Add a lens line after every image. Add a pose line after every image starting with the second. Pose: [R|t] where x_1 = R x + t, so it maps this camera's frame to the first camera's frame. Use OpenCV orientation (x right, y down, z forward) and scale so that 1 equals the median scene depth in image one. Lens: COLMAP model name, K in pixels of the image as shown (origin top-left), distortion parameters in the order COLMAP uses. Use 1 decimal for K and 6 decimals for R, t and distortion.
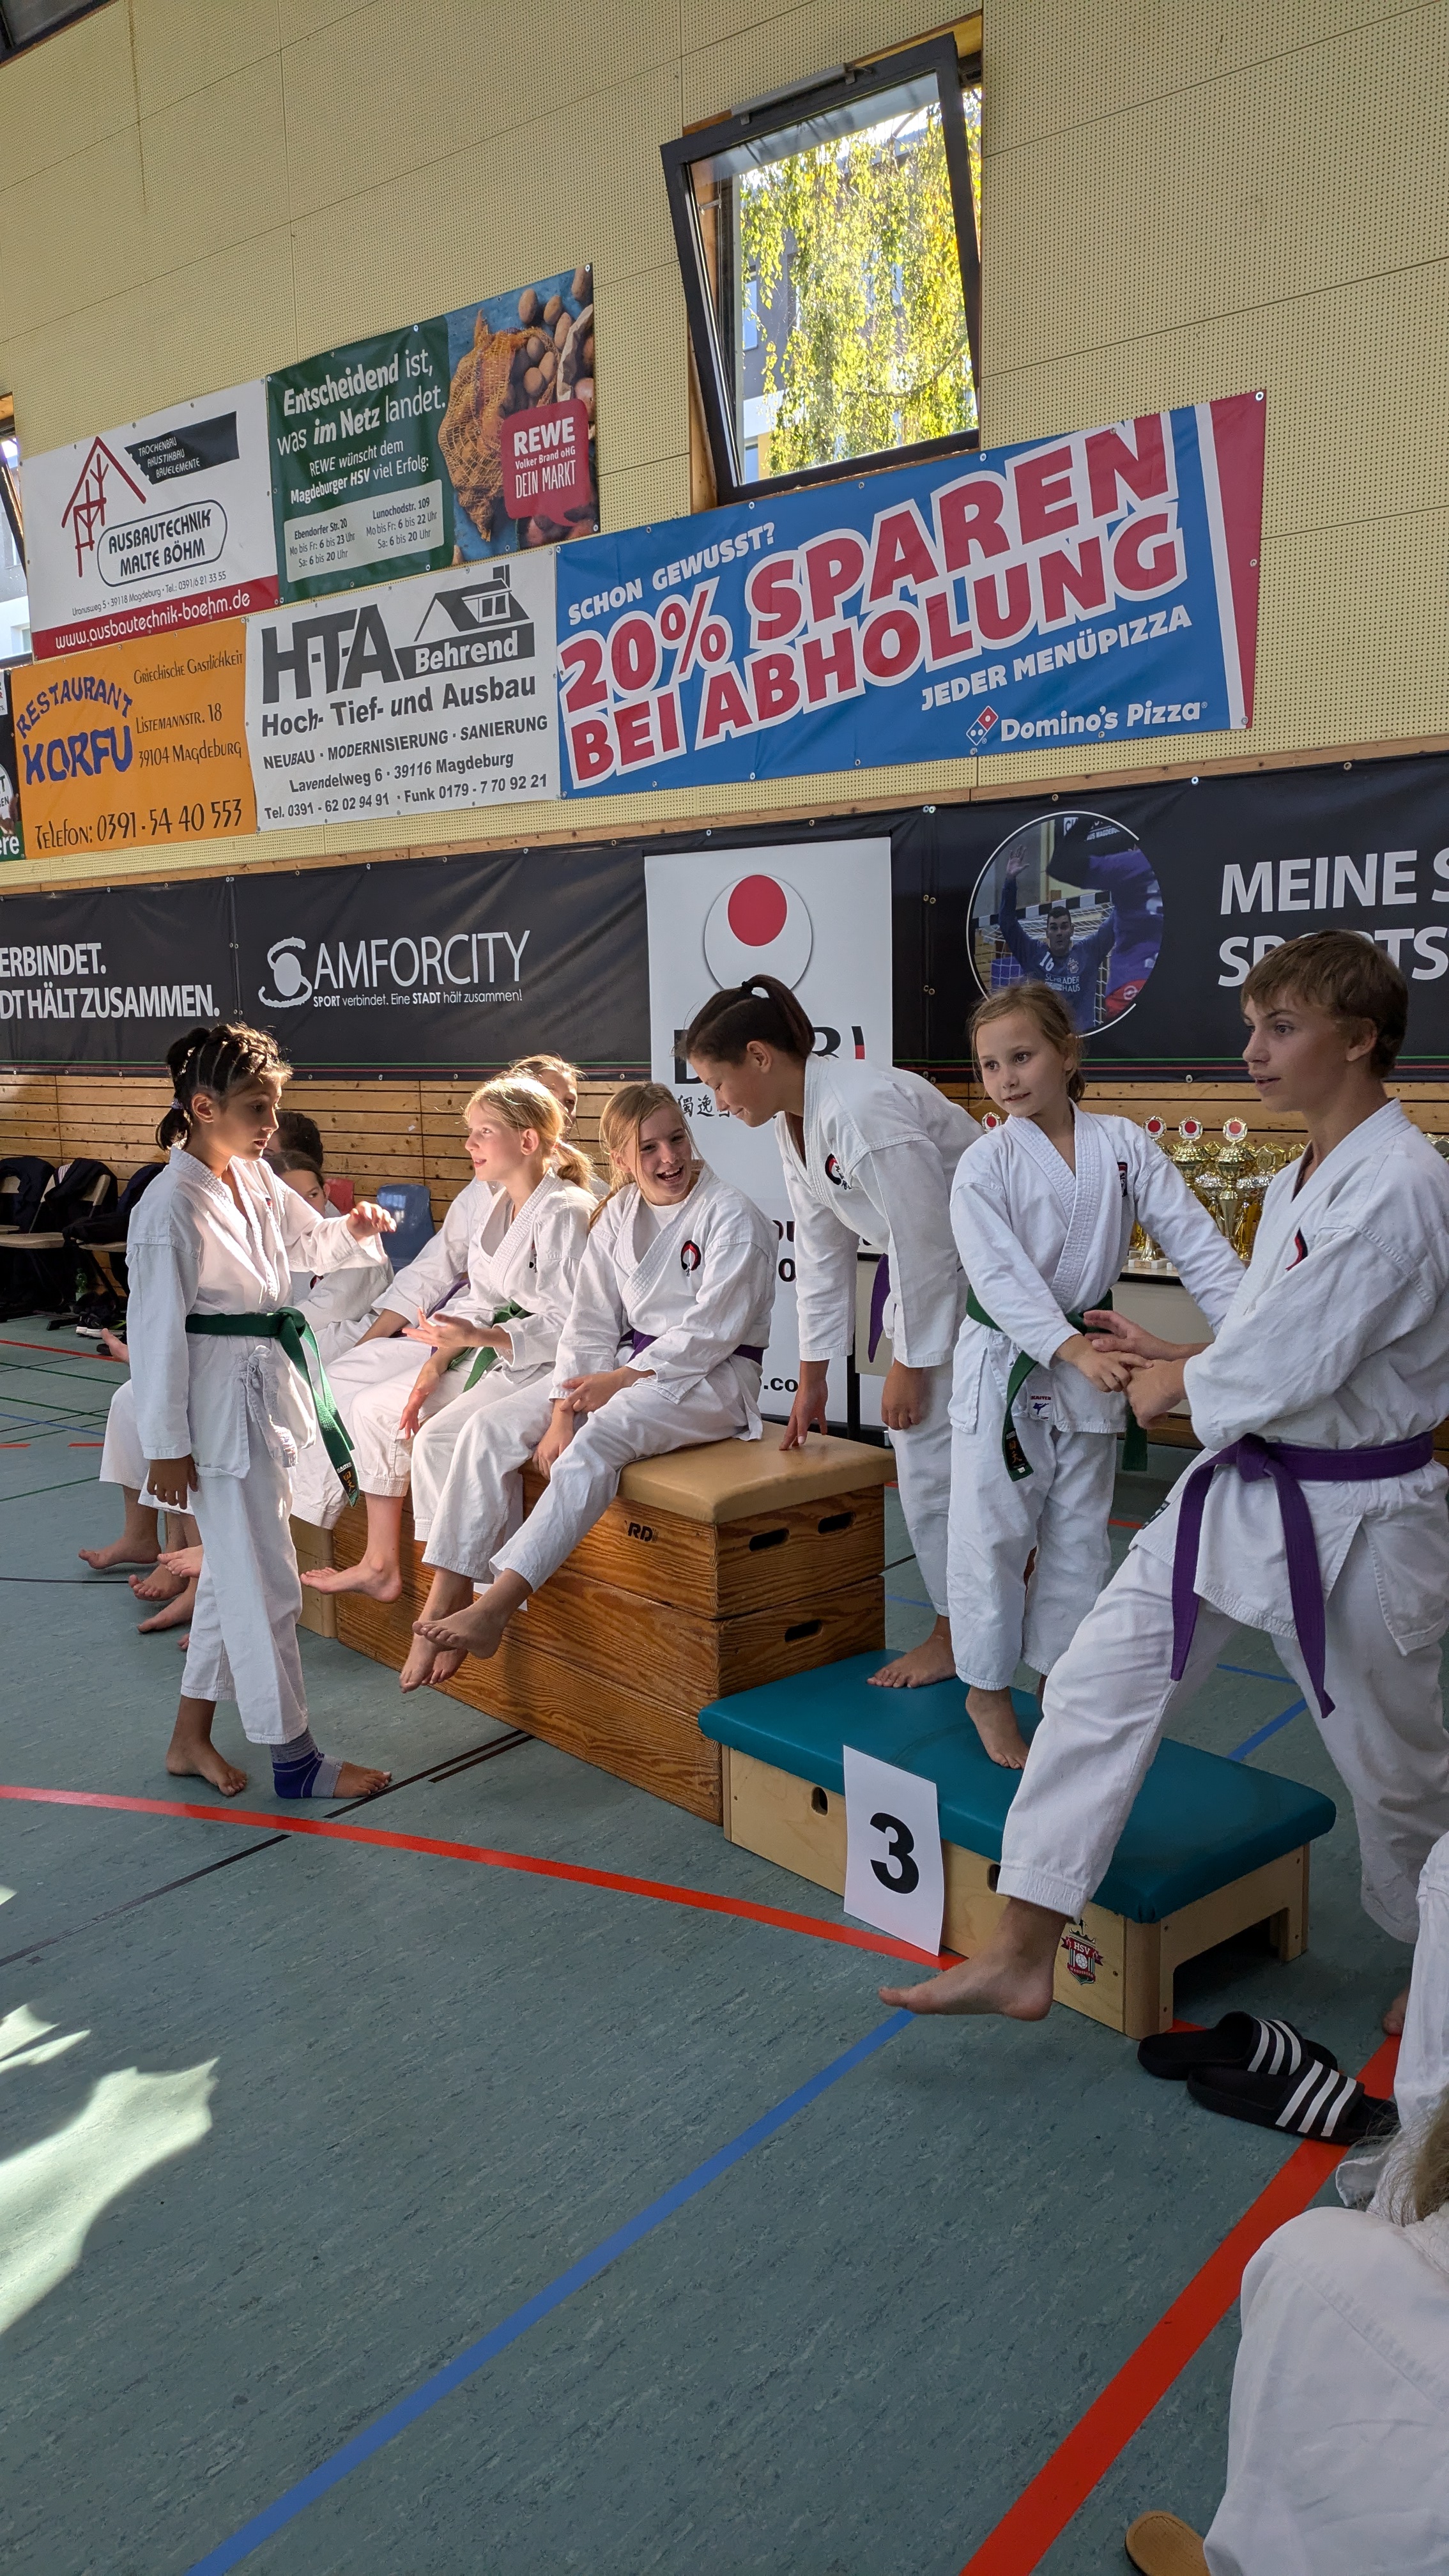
lens RADIAL K [[1877.8, 0, 663.4], [0, 1877.8, 1297.2], [0, 0, 1]] dist [0.078506, -0.087875]
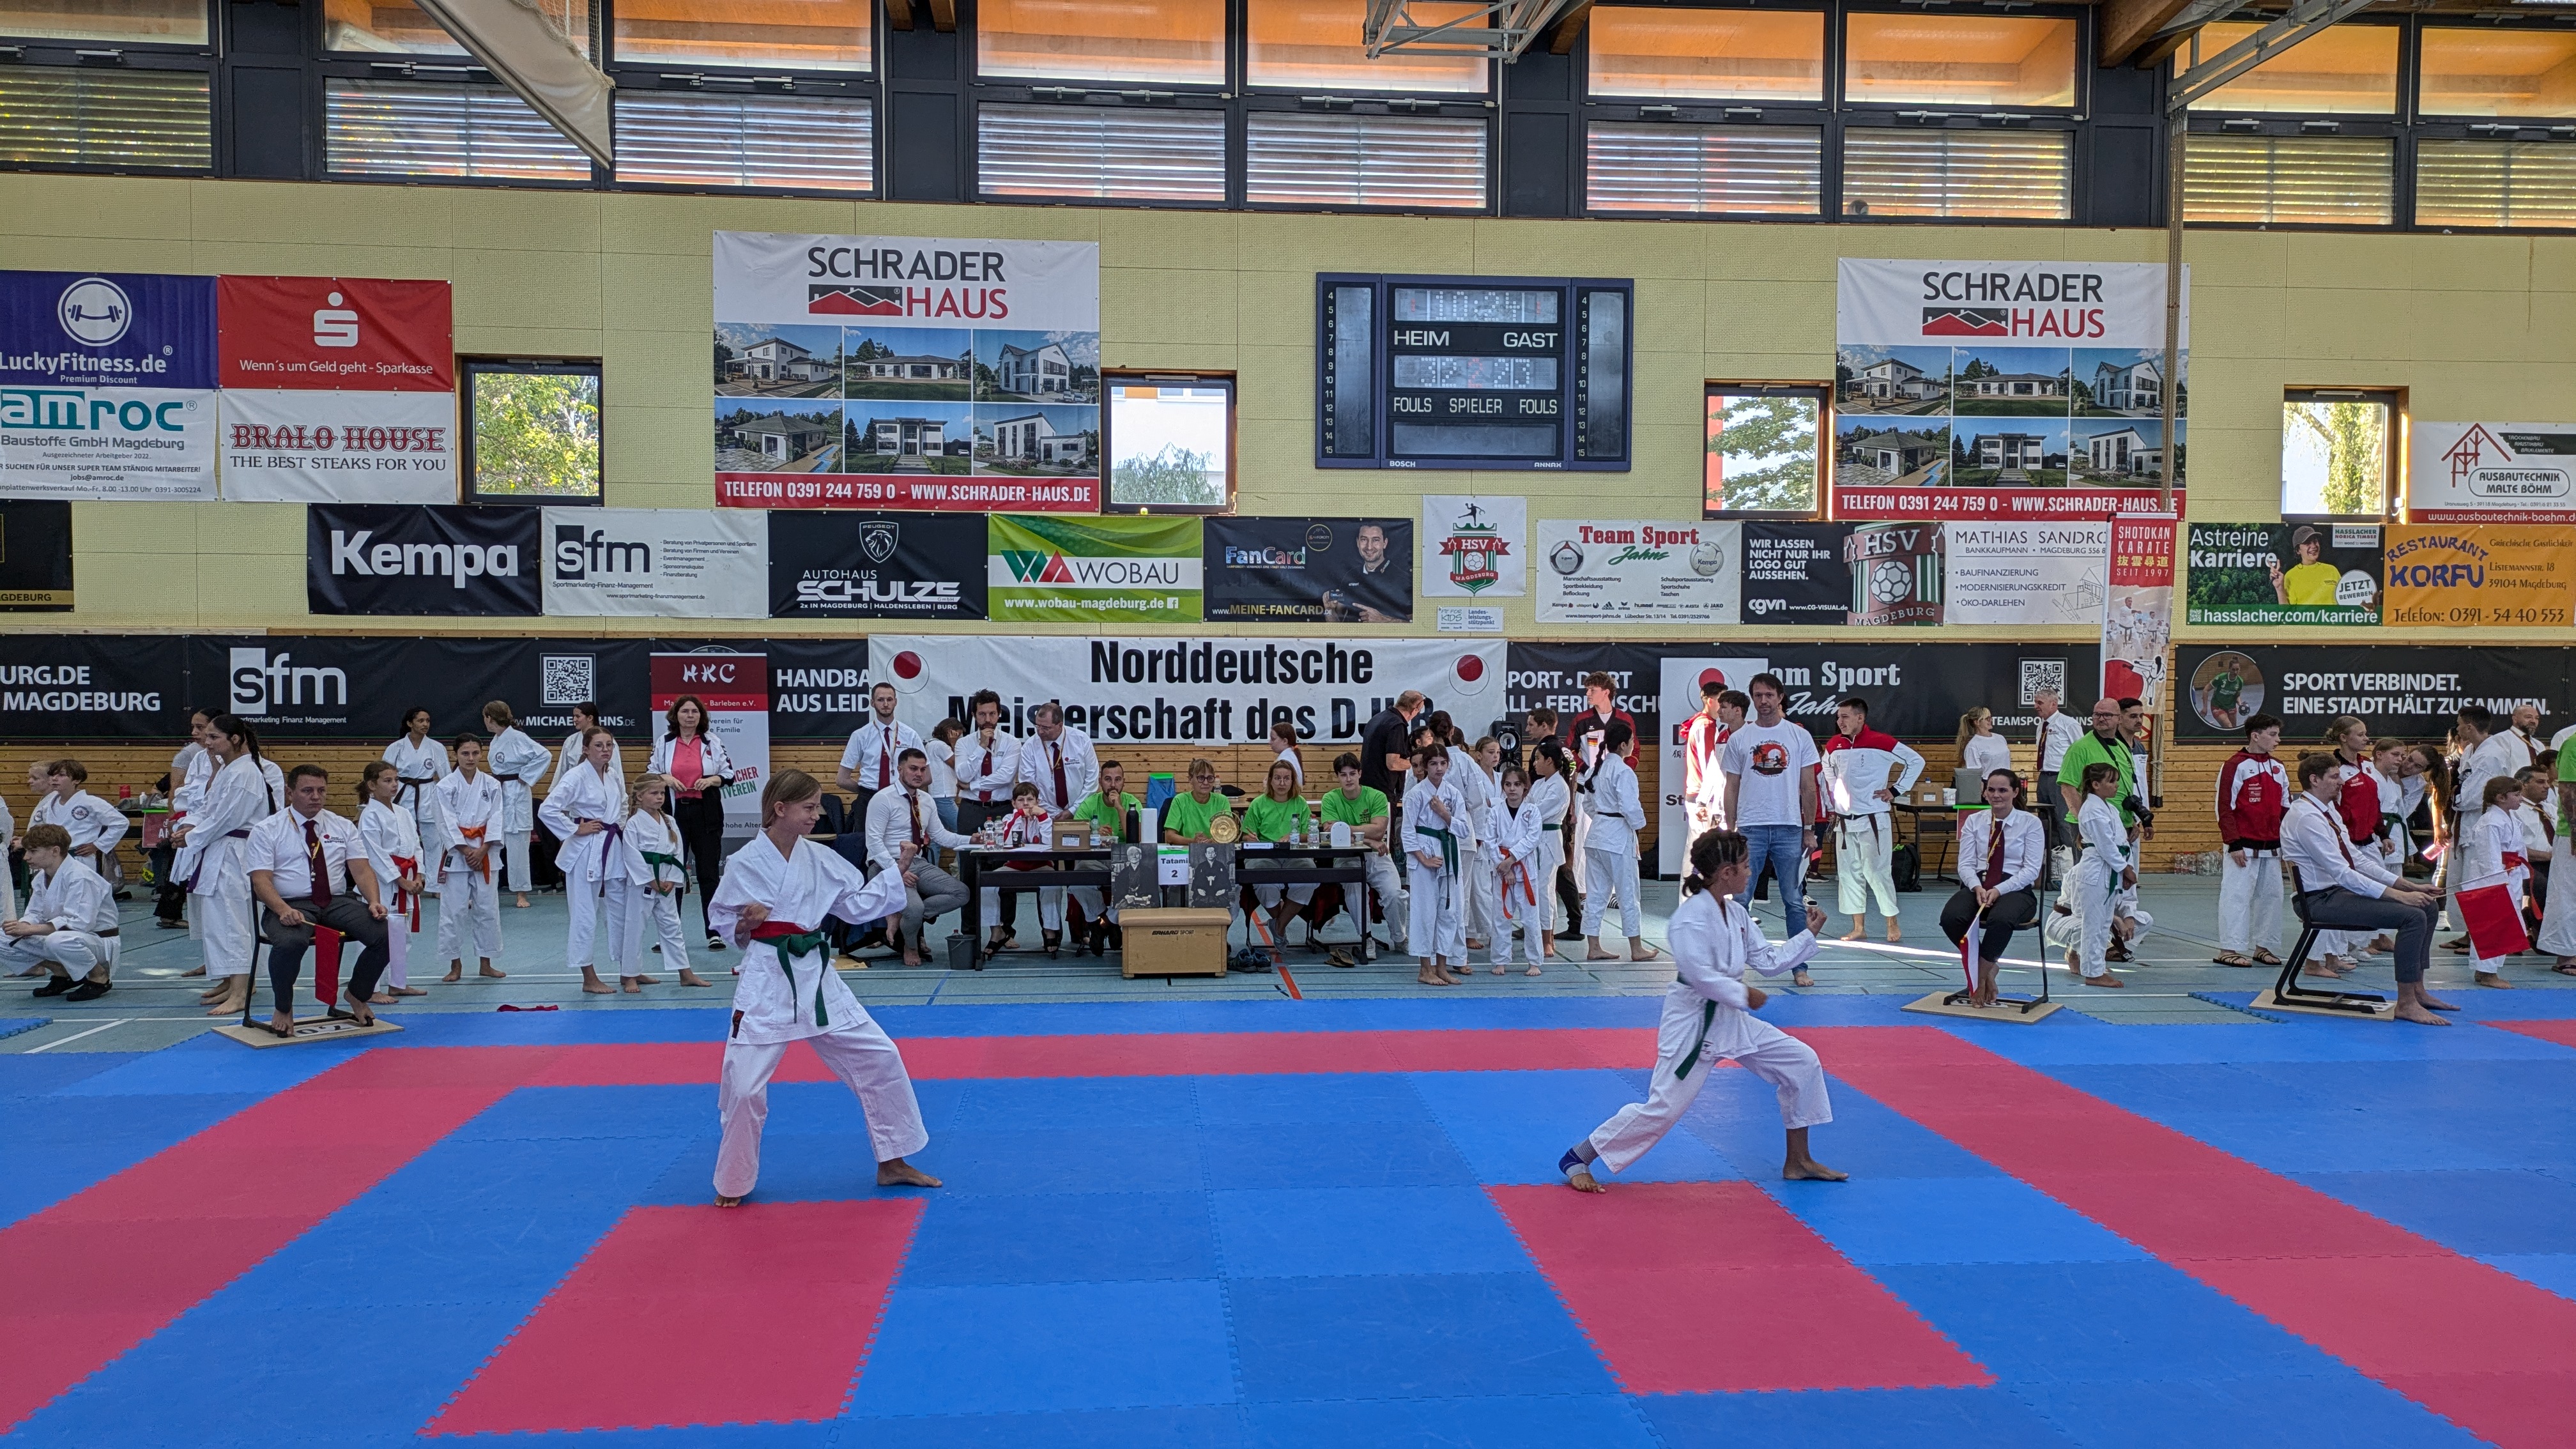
lens RADIAL K [[1911.4, 0, 1288.8], [0, 1911.4, 756.6], [0, 0, 1]] dist [0.075221, -0.087993]
pose [[0.721656, 0.004641, 0.692236, -3.146413], [0.085738, 0.991679, -0.096031, -0.027577], [-0.686922, 0.128653, 0.715253, 0.553442]]
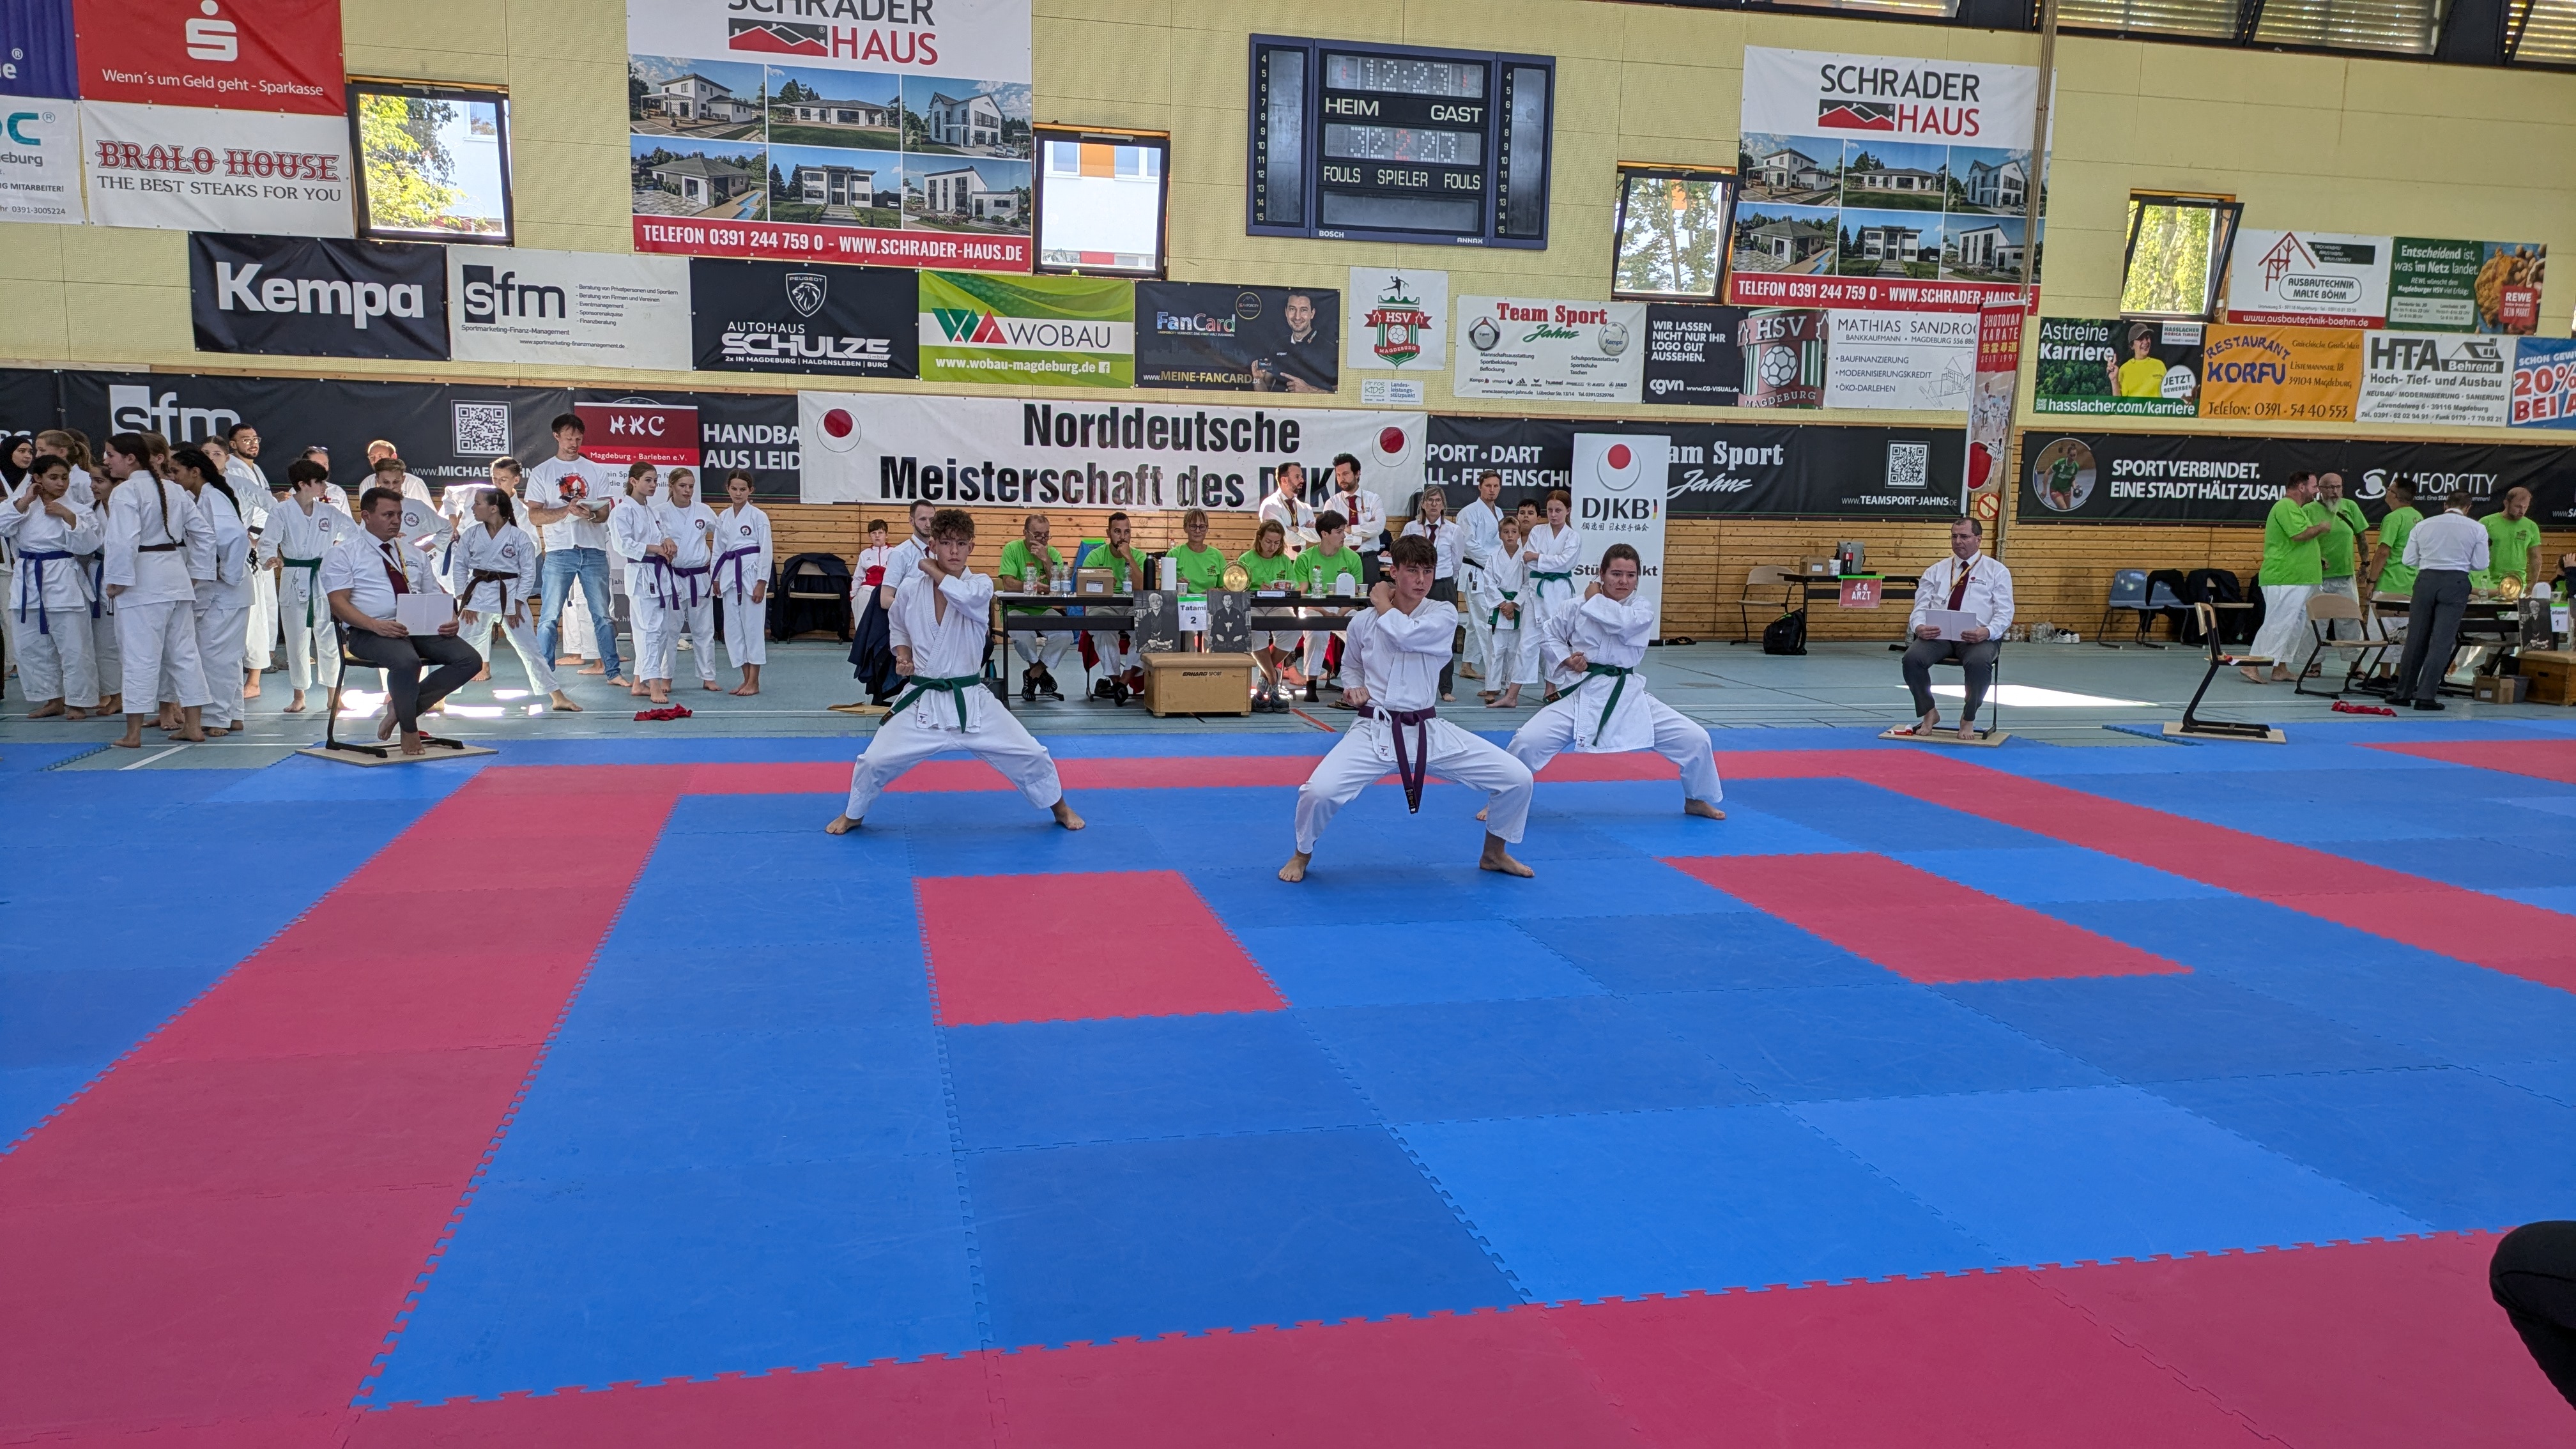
lens RADIAL K [[1911.4, 0, 1288.8], [0, 1911.4, 756.6], [0, 0, 1]] dist [0.075221, -0.087993]
pose [[0.615775, -0.072578, 0.784572, -3.379423], [0.084278, 0.996103, 0.026000, -0.015536], [-0.783402, 0.050112, 0.619492, 0.682150]]
